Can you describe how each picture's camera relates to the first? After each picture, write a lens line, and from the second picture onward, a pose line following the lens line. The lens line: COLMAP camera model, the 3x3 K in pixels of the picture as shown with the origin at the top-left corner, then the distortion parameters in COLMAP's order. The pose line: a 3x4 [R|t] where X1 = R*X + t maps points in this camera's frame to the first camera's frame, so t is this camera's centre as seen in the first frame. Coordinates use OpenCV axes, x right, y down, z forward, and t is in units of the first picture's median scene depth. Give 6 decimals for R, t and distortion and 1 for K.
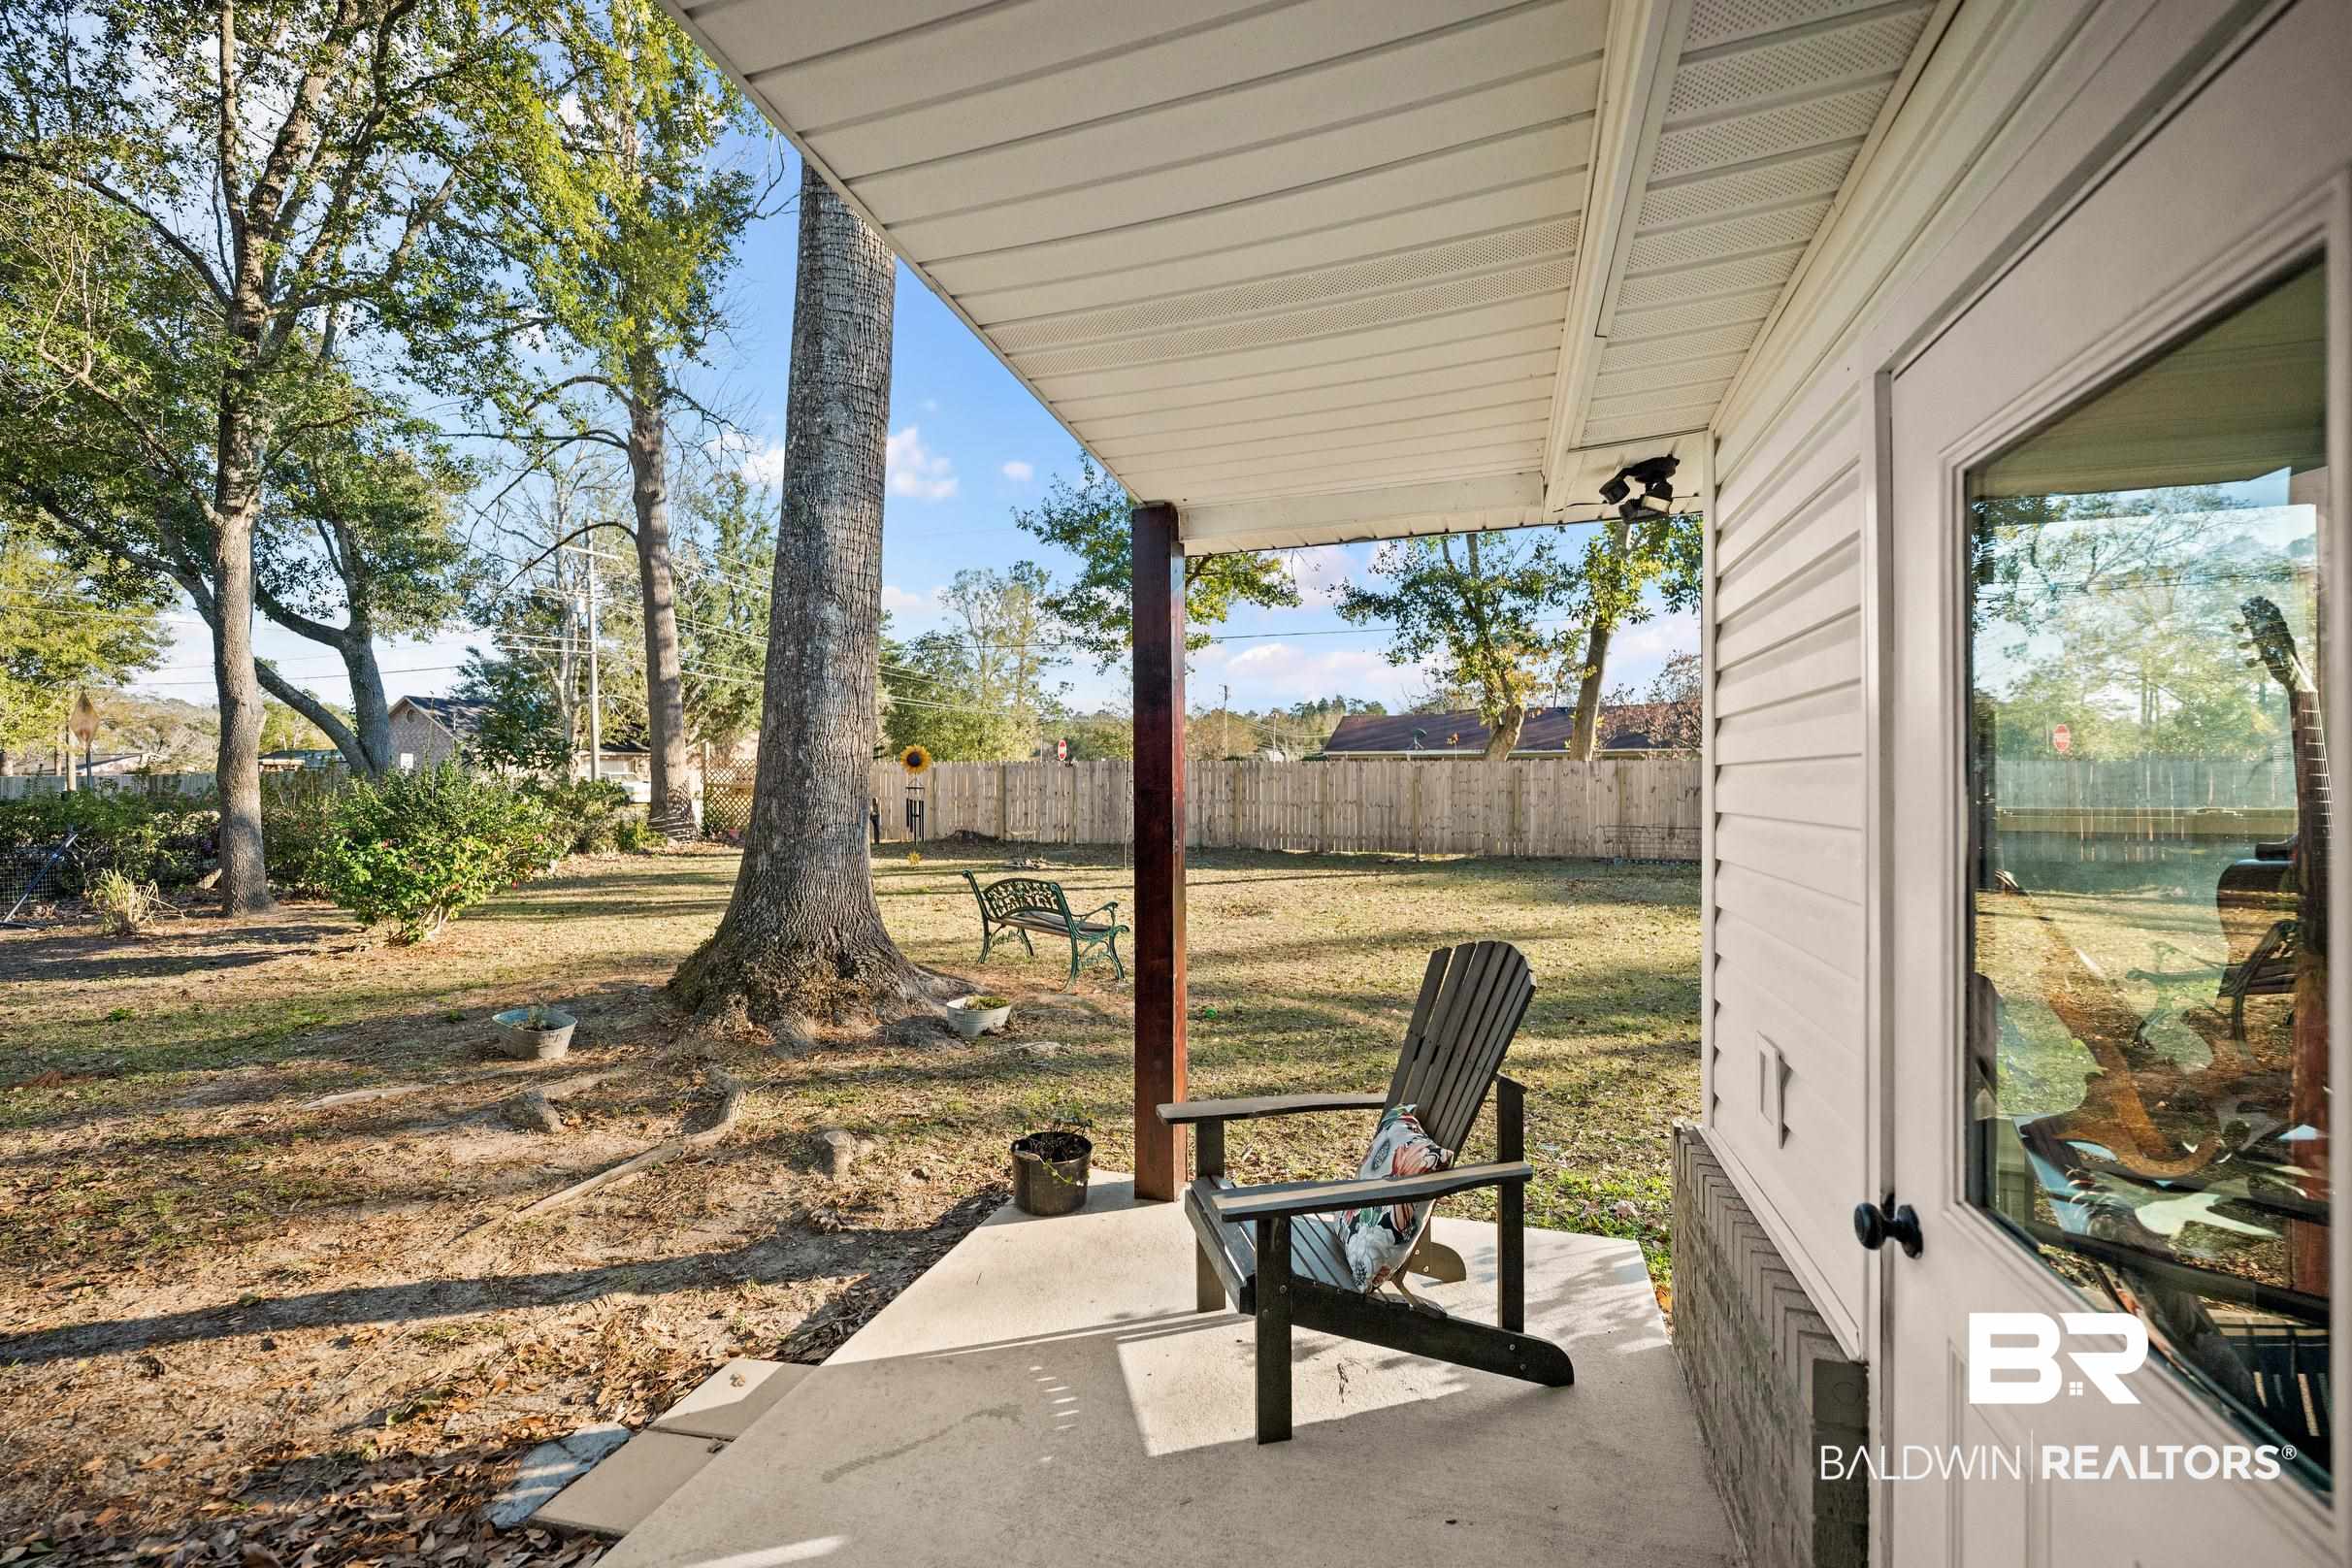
lens RADIAL K [[971.6, 0, 1173.5], [0, 971.6, 781.4], [0, 0, 1]] dist [-0.007056, 0.001369]
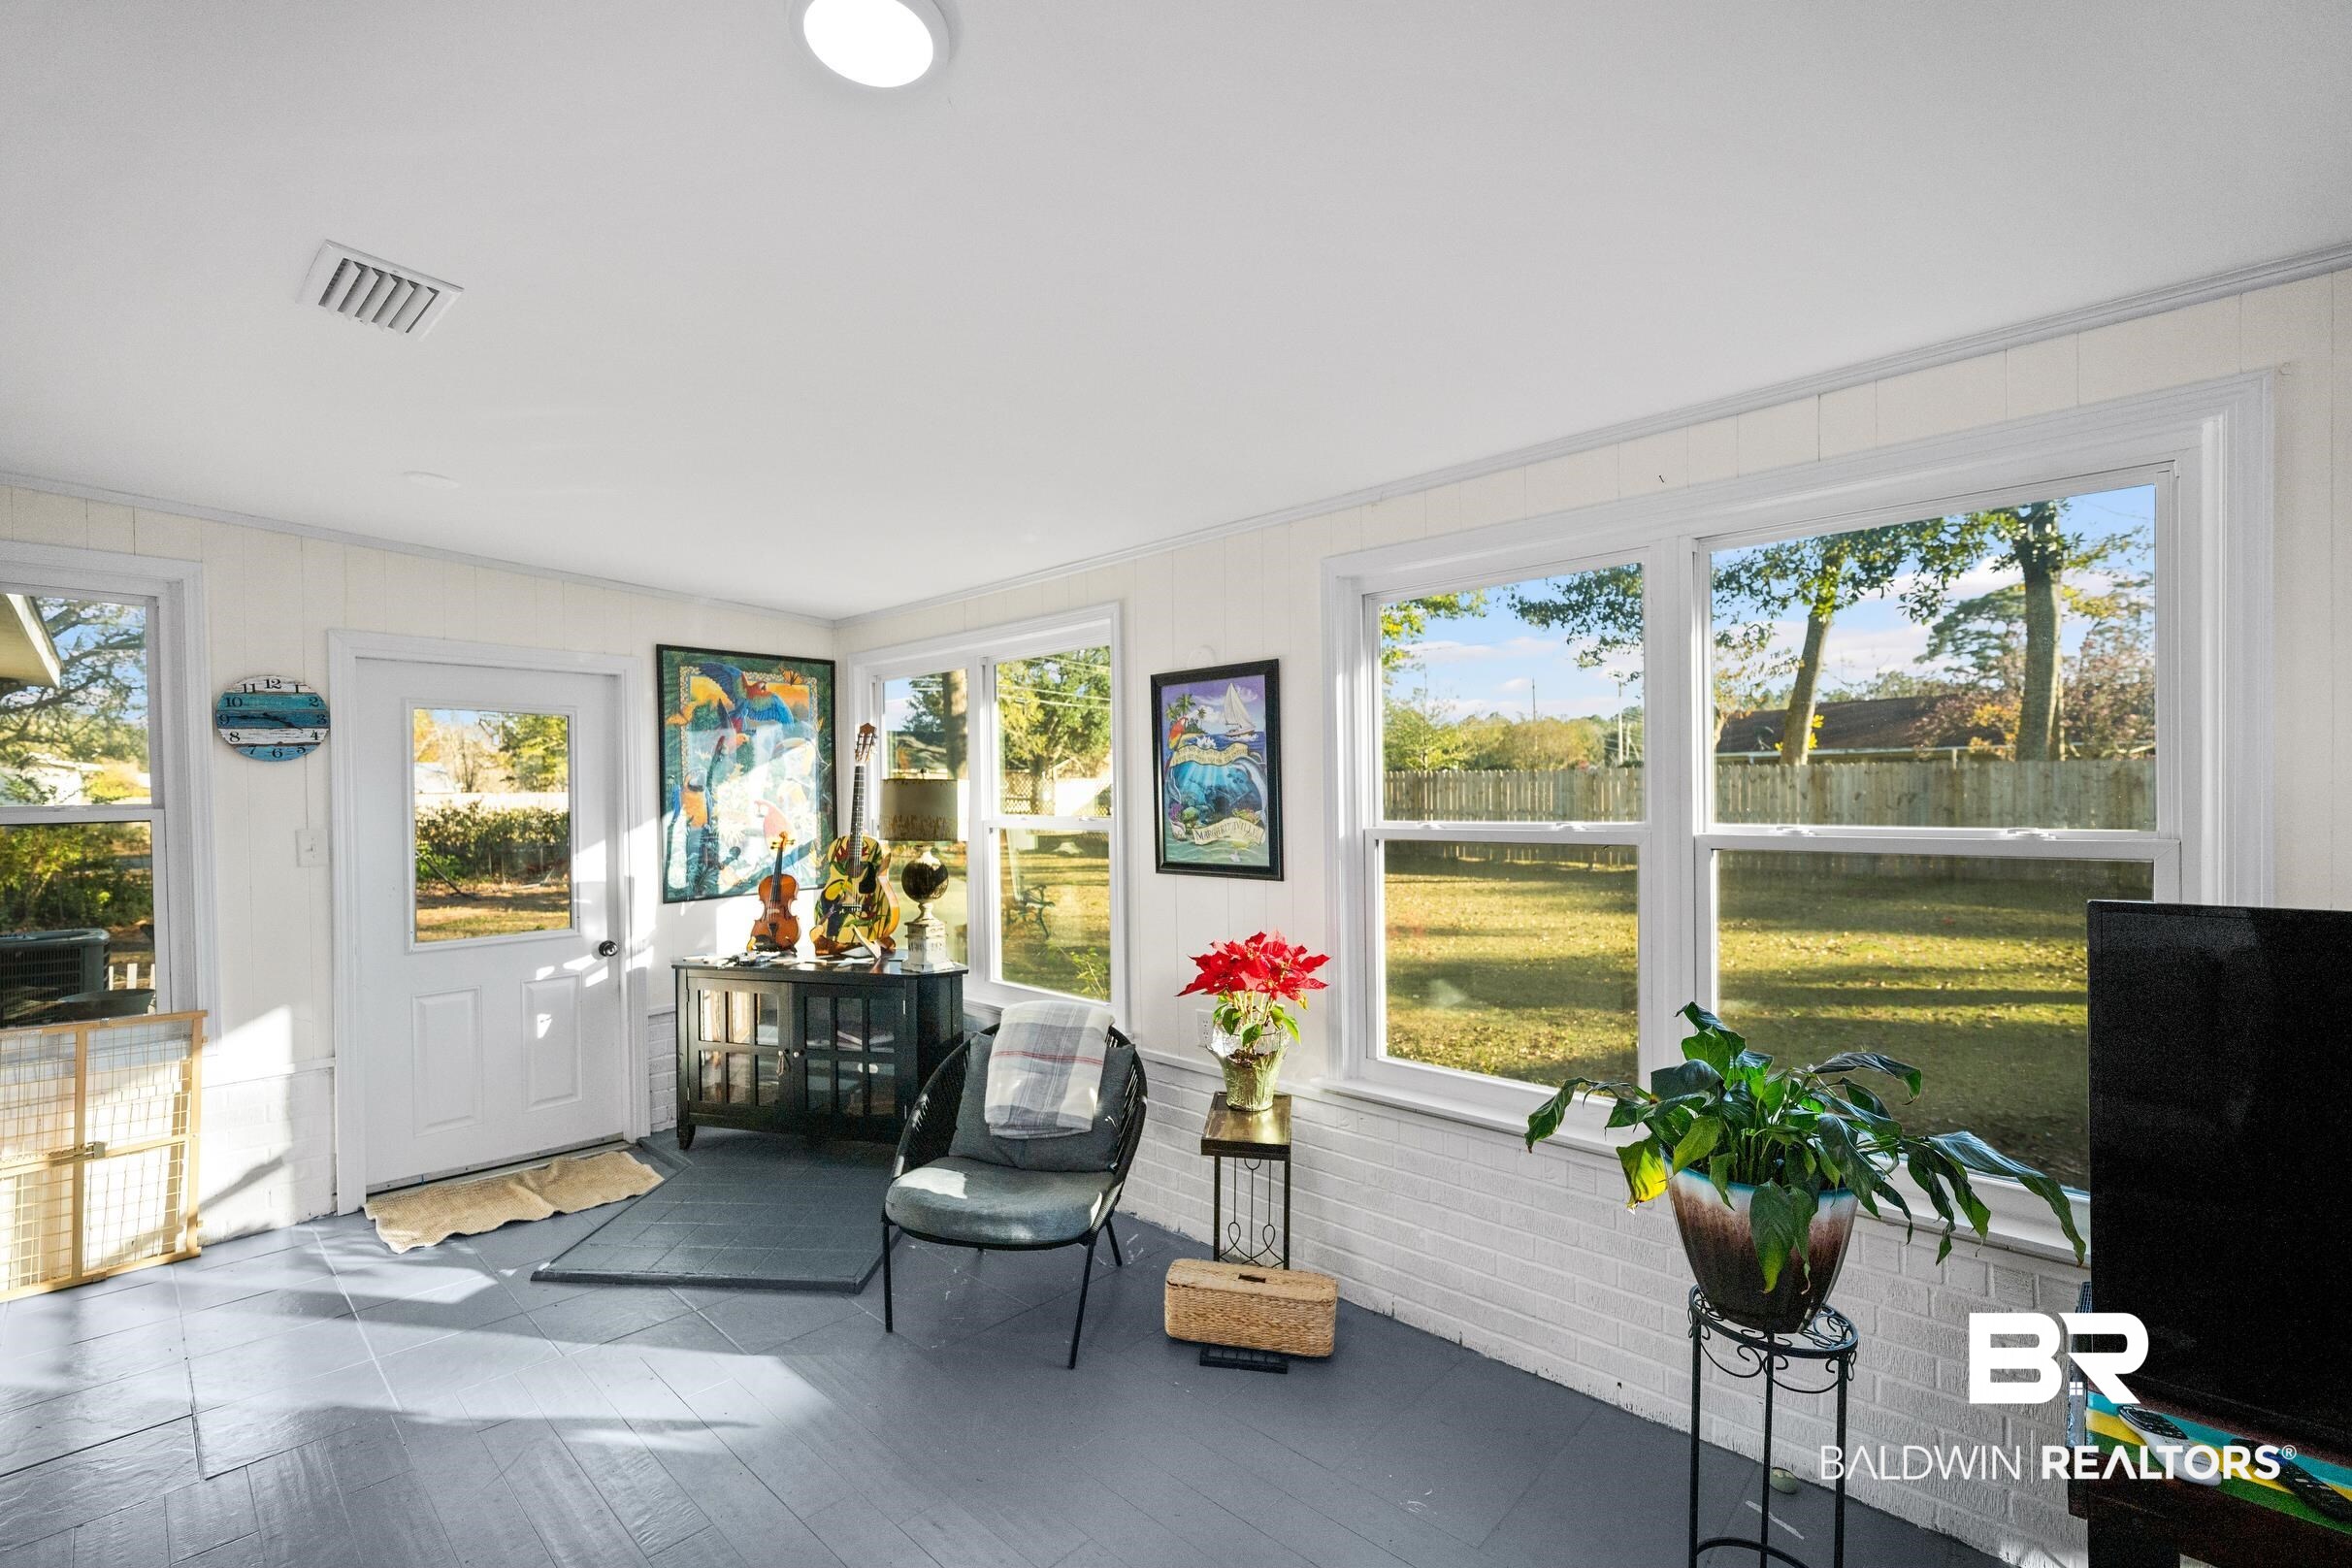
lens RADIAL K [[971.6, 0, 1164.6], [0, 971.6, 797.6], [0, 0, 1]] dist [-0.007056, 0.001369]
pose [[0.918518, -0.007121, -0.395315, 0.322312], [0.010568, 0.999923, 0.006543, -0.004051], [0.395238, -0.010187, 0.918522, -0.080193]]
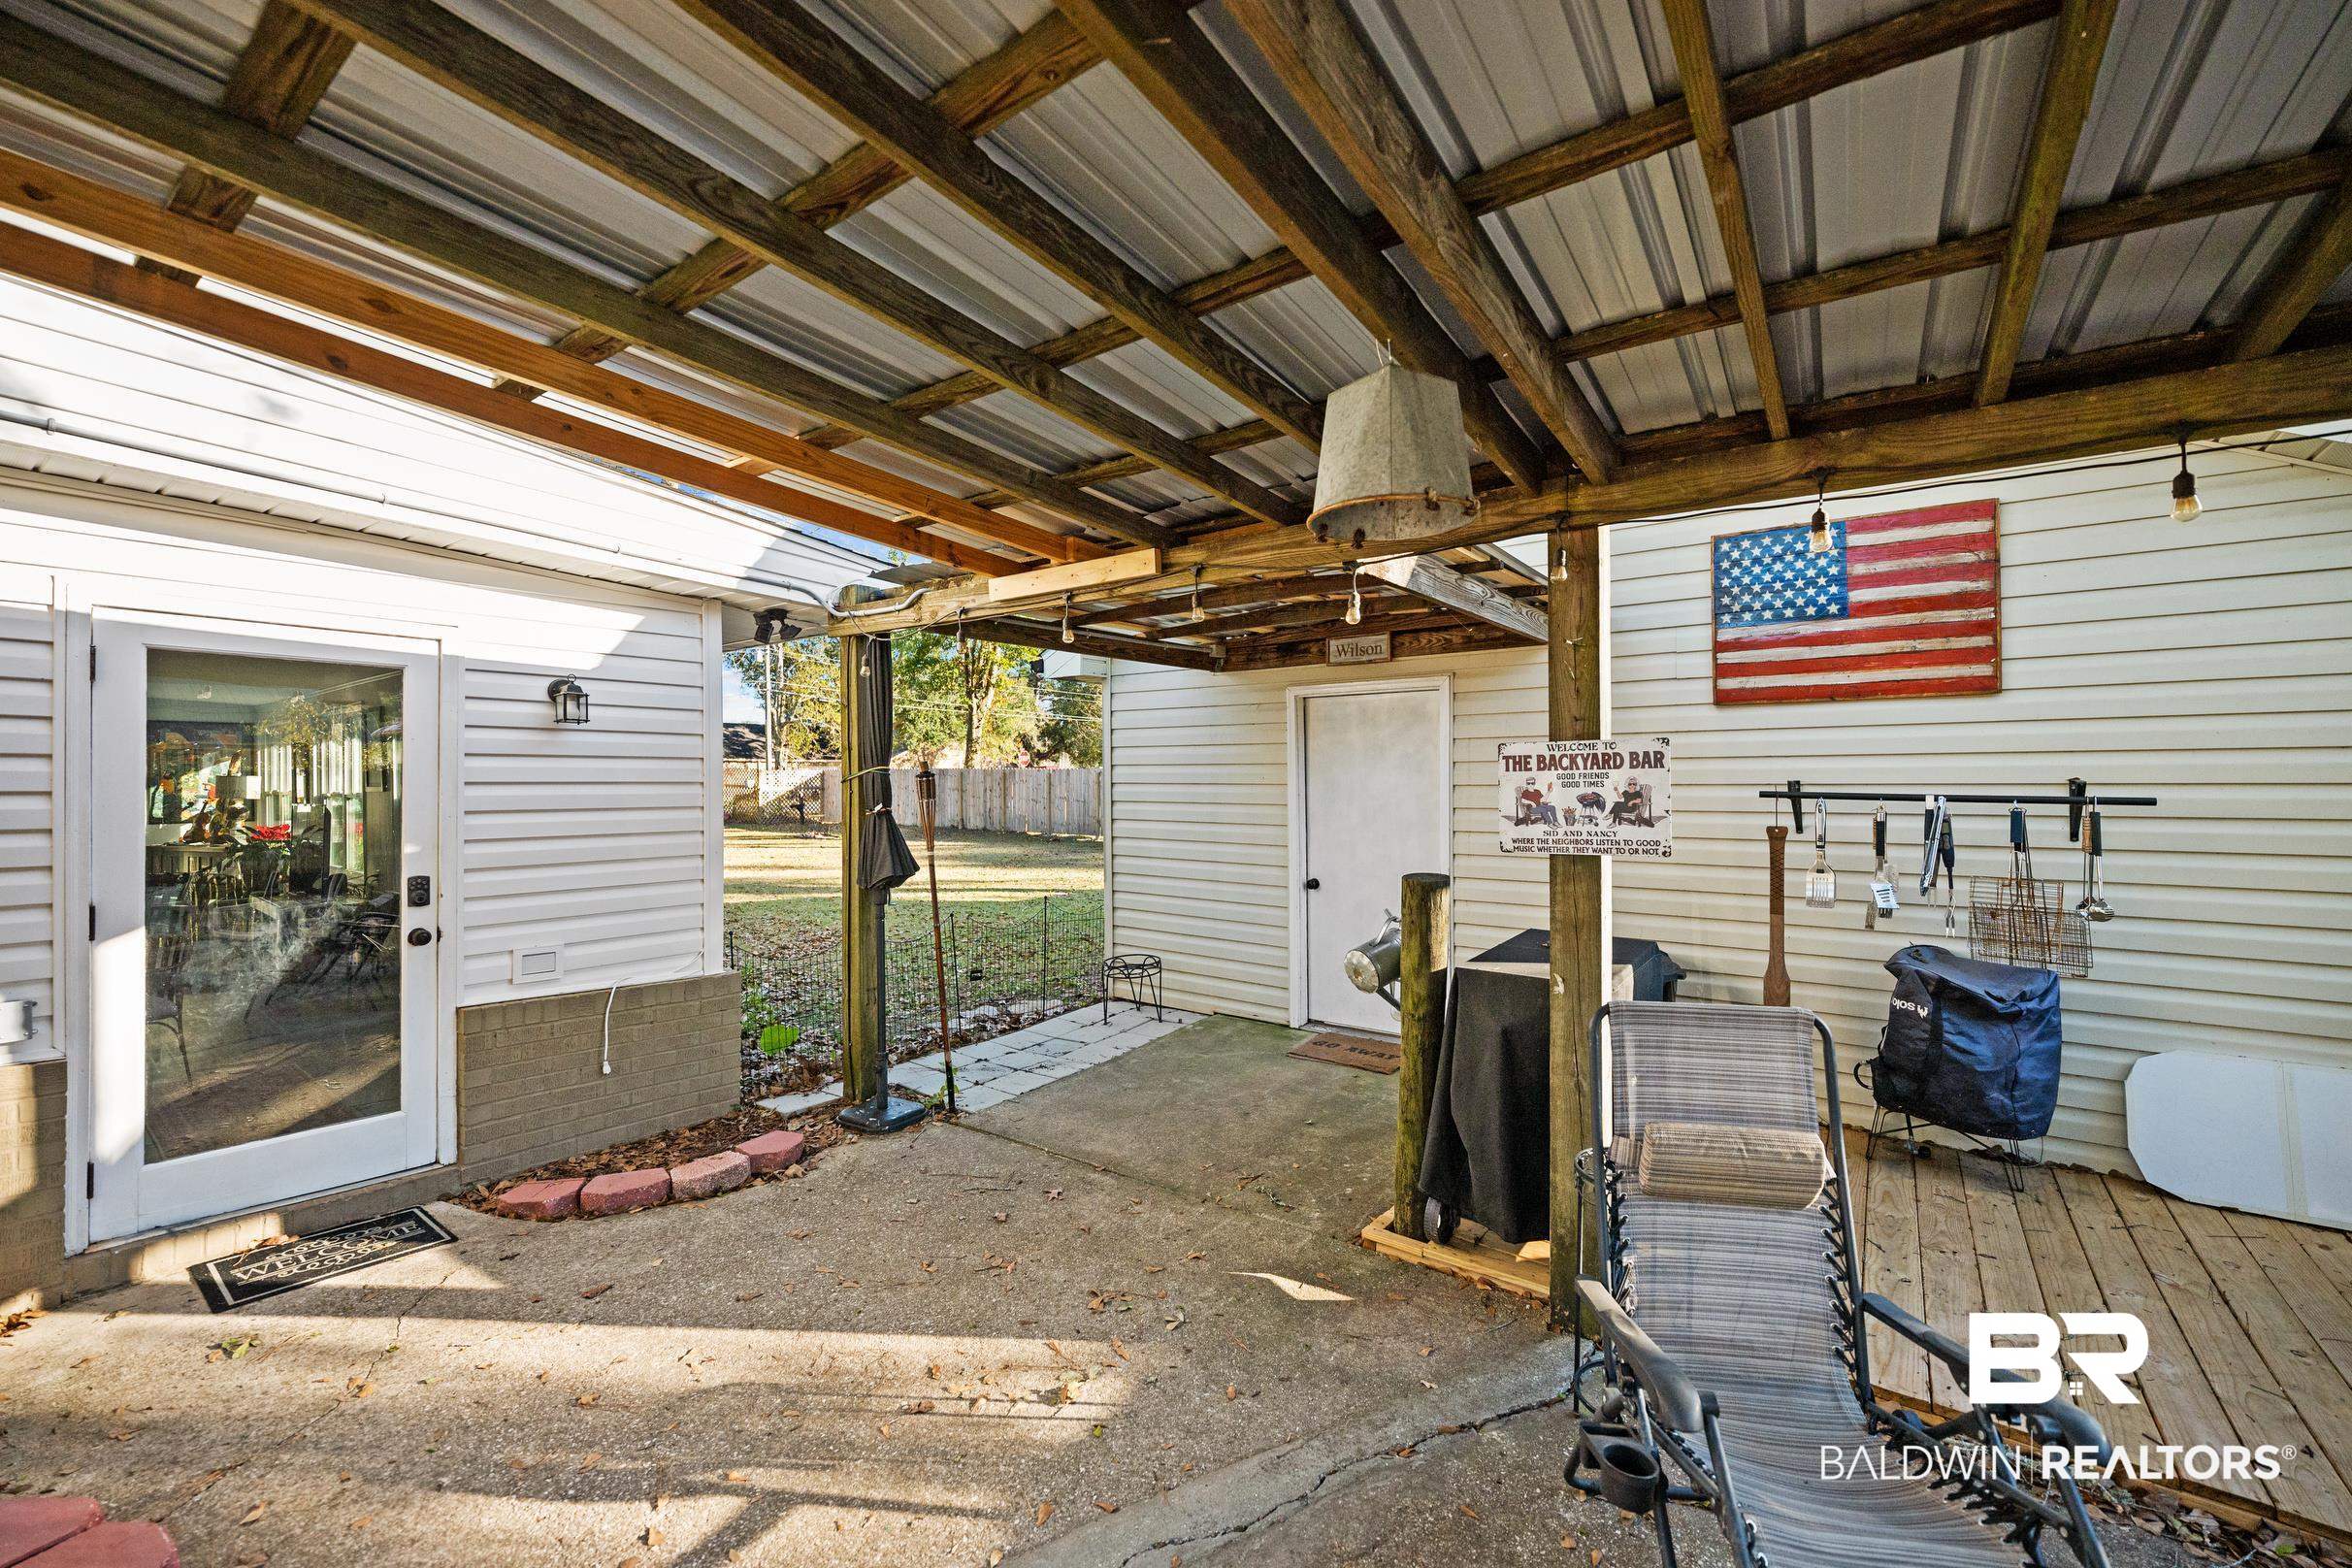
lens RADIAL K [[928.9, 0, 1185.1], [0, 928.9, 782.0], [0, 0, 1]] dist [-0.004379, 0.000259]
pose [[0.955451, 0.001662, -0.295144, 1.051311], [-0.001101, 0.999997, 0.002068, -0.005881], [0.295147, -0.001651, 0.955450, -0.316922]]
